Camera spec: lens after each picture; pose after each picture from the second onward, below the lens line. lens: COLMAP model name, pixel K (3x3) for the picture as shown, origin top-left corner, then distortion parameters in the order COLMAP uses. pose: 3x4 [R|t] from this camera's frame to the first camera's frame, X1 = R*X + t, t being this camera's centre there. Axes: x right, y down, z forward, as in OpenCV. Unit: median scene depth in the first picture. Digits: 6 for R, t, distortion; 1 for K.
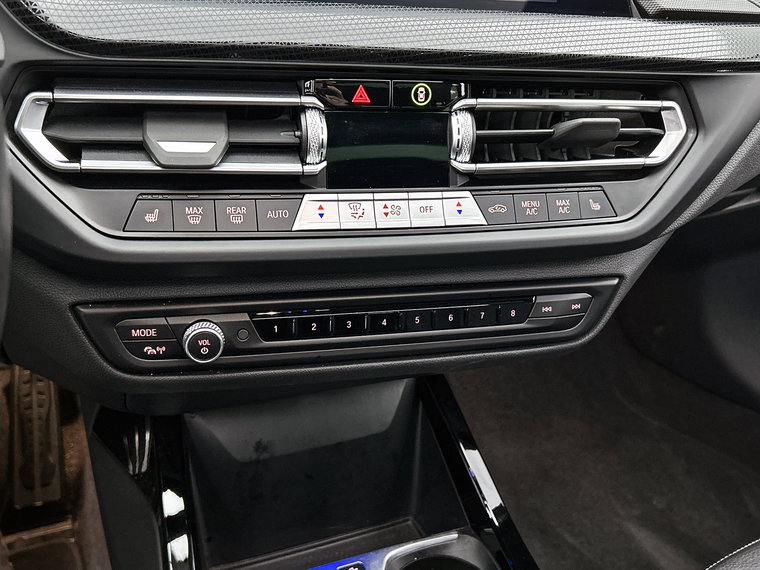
lens RADIAL K [[823.4, 0, 411.0], [0, 823.4, 287.1], [0, 0, 1]] dist [0.031968, 0.000000]
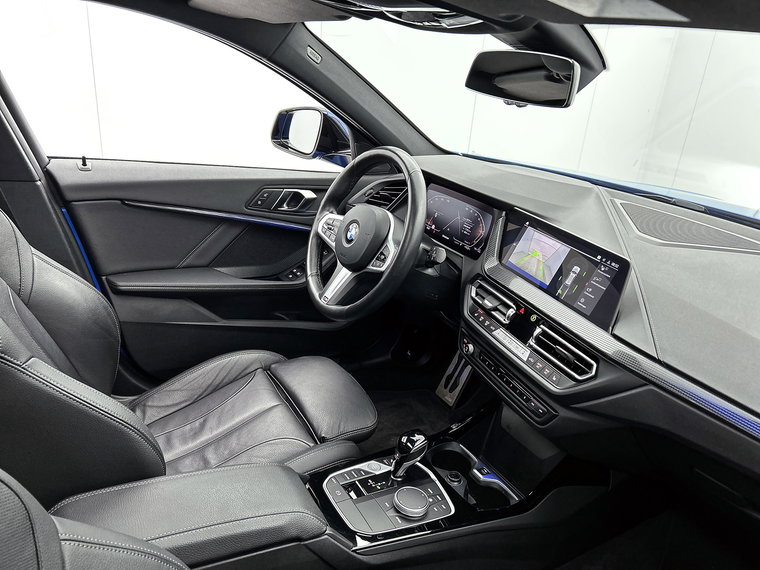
lens RADIAL K [[573.1, 0, 382.4], [0, 573.1, 286.8], [0, 0, 1]] dist [0.038716, -0.051843]
pose [[0.119178, 0.276011, -0.953737, 2.154915], [-0.593567, 0.789834, 0.154406, -0.332189], [0.795912, 0.547705, 0.257962, -0.165768]]
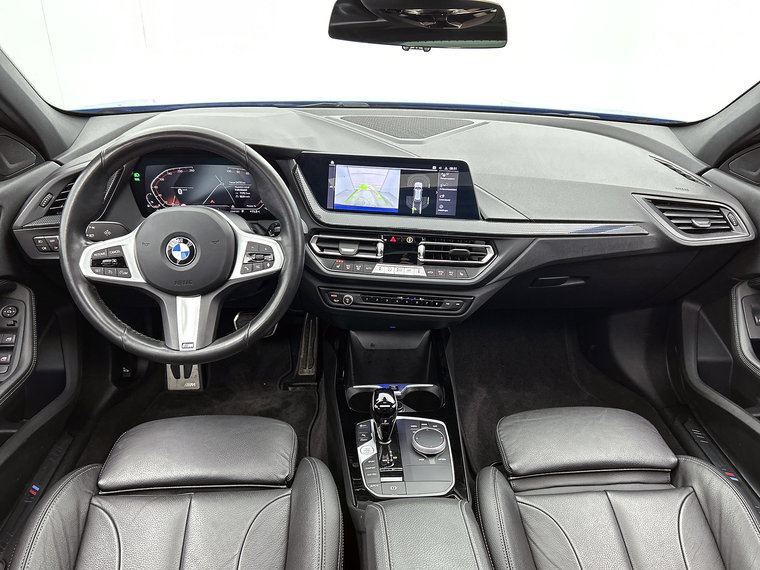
lens RADIAL K [[573.1, 0, 388.7], [0, 573.1, 286.1], [0, 0, 1]] dist [0.038716, -0.051843]
pose [[0.937957, 0.086967, -0.335668, 0.816731], [-0.119042, 0.989964, -0.076154, 0.183749], [0.325676, 0.111388, 0.938897, -1.449823]]
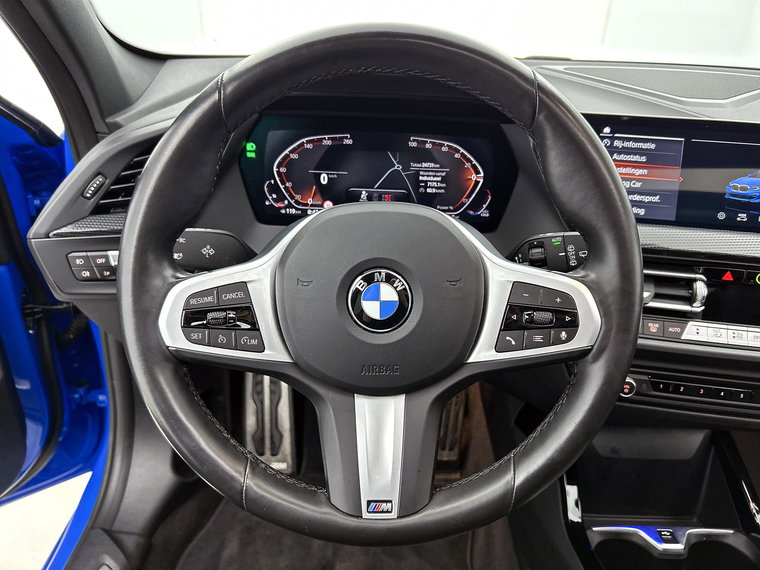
lens RADIAL K [[573.1, 0, 376.5], [0, 573.1, 275.6], [0, 0, 1]] dist [0.038716, -0.051843]
pose [[0.910427, 0.105732, -0.399930, -0.270998], [-0.158740, 0.982065, -0.101733, 0.040771], [0.382001, 0.156106, 0.910882, -0.580649]]
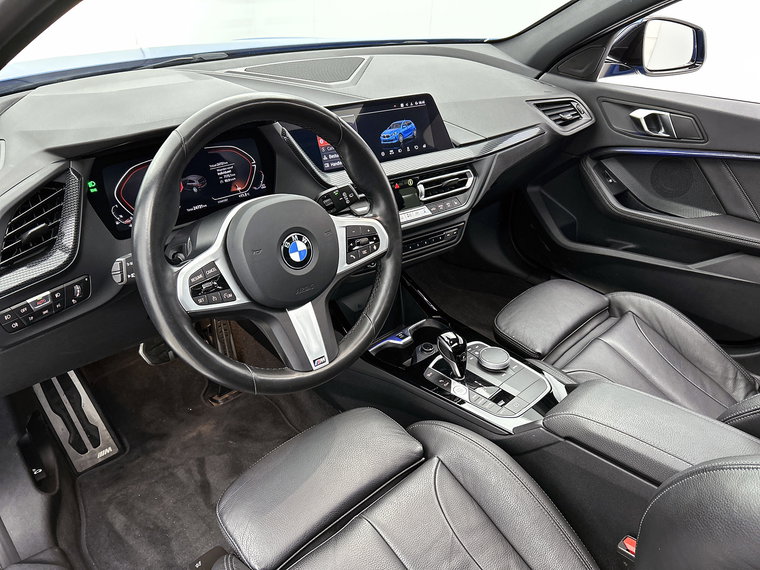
lens RADIAL K [[573.1, 0, 385.8], [0, 573.1, 279.8], [0, 0, 1]] dist [0.038716, -0.051843]
pose [[0.937193, -0.234261, 0.258441, -0.854395], [0.231785, 0.971925, 0.040460, 0.059196], [-0.260664, 0.021984, 0.965179, -1.428480]]
